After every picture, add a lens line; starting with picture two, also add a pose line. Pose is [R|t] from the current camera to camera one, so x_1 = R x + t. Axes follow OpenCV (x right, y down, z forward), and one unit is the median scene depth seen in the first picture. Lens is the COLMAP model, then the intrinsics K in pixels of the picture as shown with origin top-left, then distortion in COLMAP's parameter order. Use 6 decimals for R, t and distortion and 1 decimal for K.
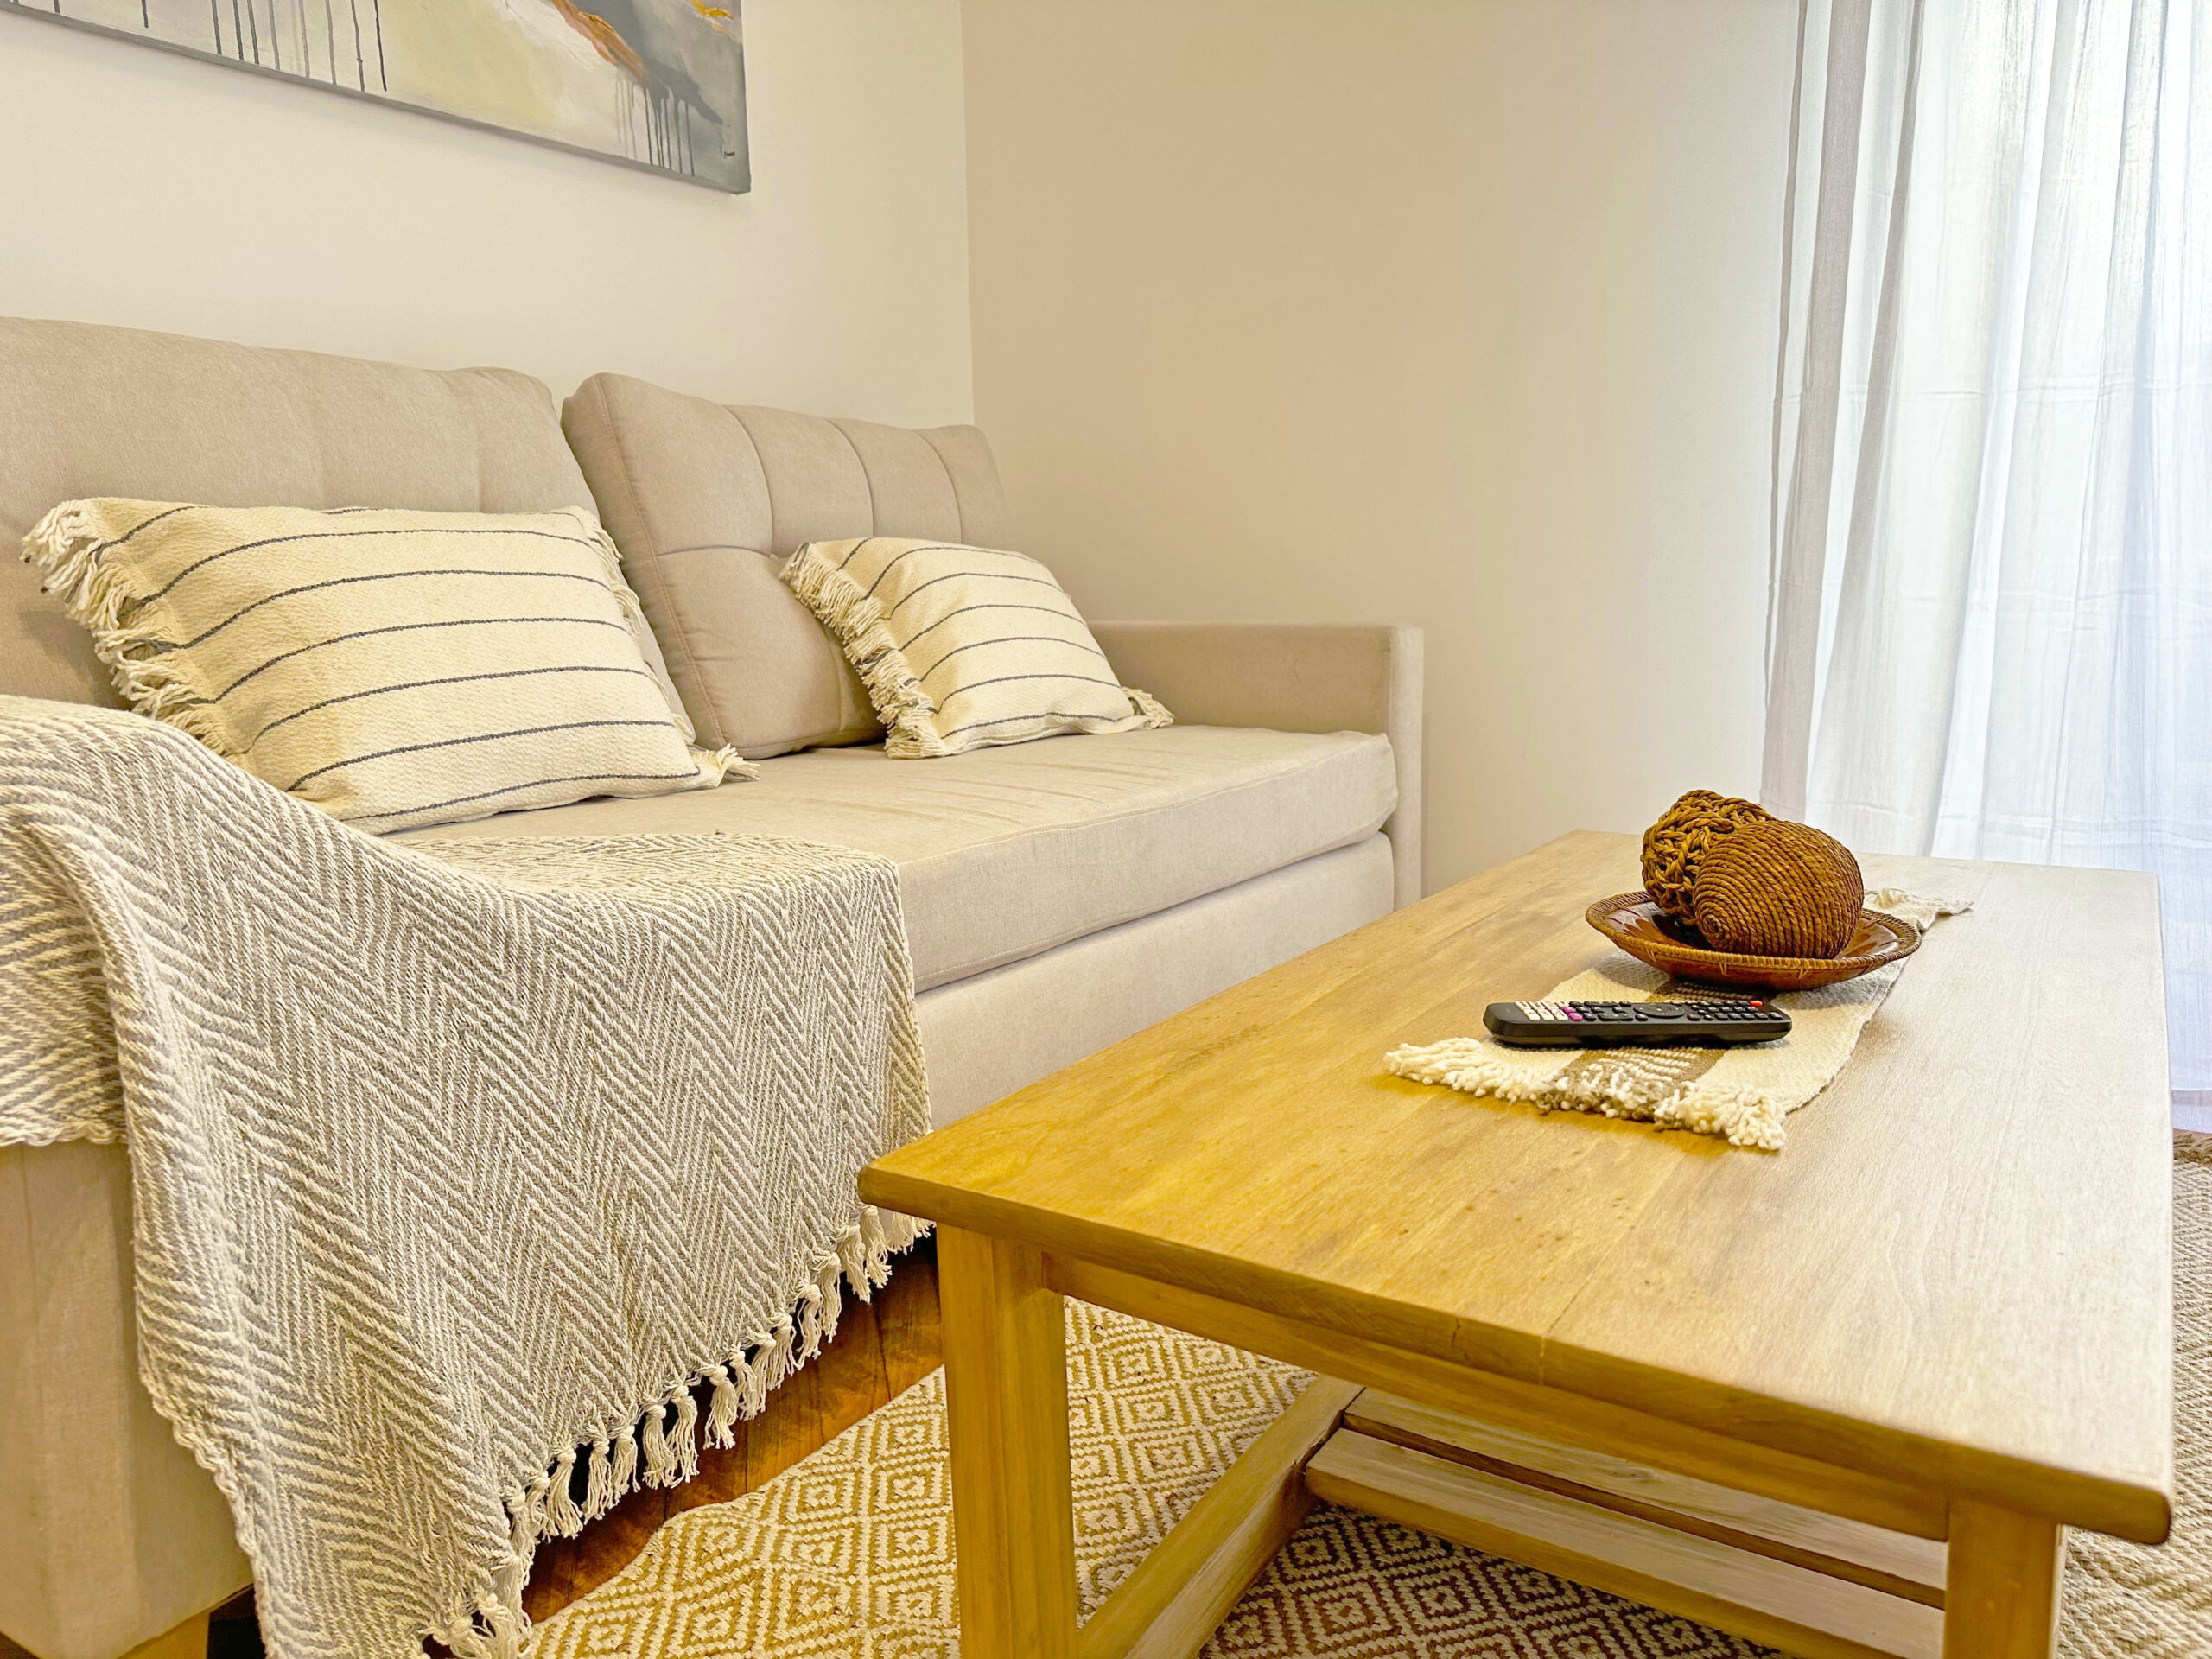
lens RADIAL K [[1554.0, 0, 1107.5], [0, 1554.0, 819.9], [0, 0, 1]] dist [0.096798, -0.037276]
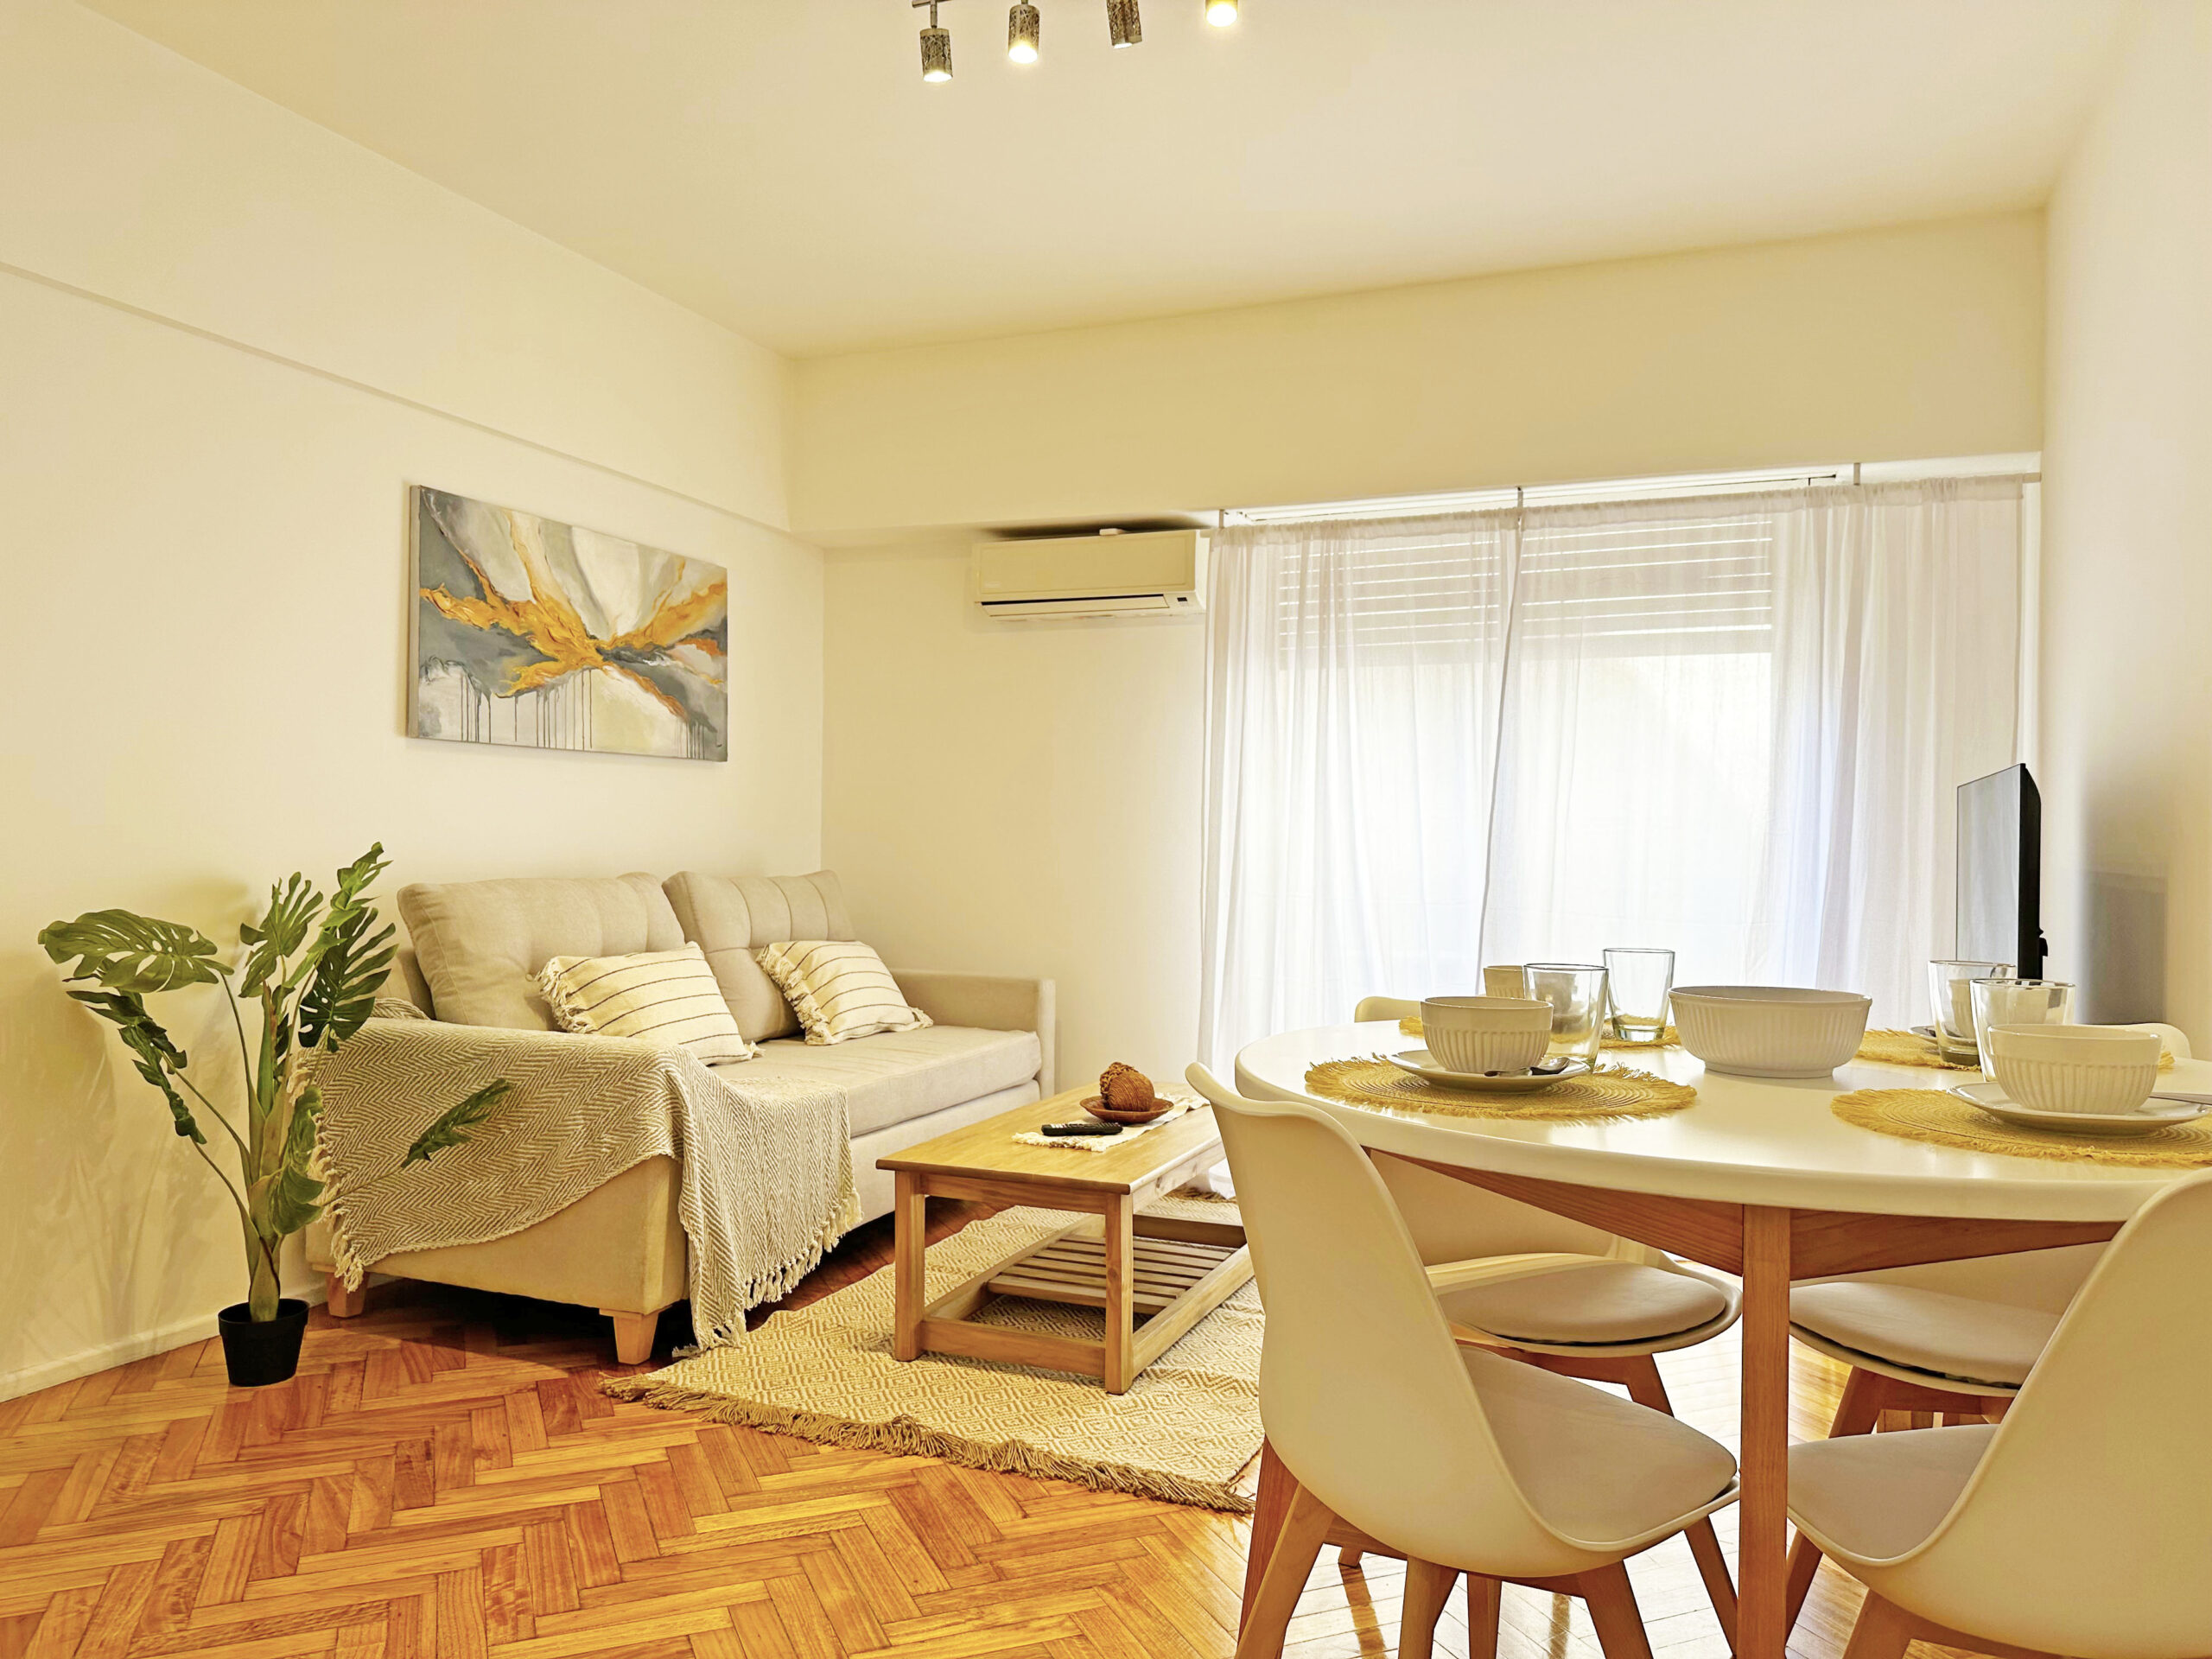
lens RADIAL K [[1554.0, 0, 1107.5], [0, 1554.0, 833.3], [0, 0, 1]] dist [0.096798, -0.037276]
pose [[0.982716, 0.028555, 0.182901, -0.133753], [0.000200, 0.987868, -0.155298, 0.007277], [-0.185117, 0.152651, 0.970788, -1.240033]]
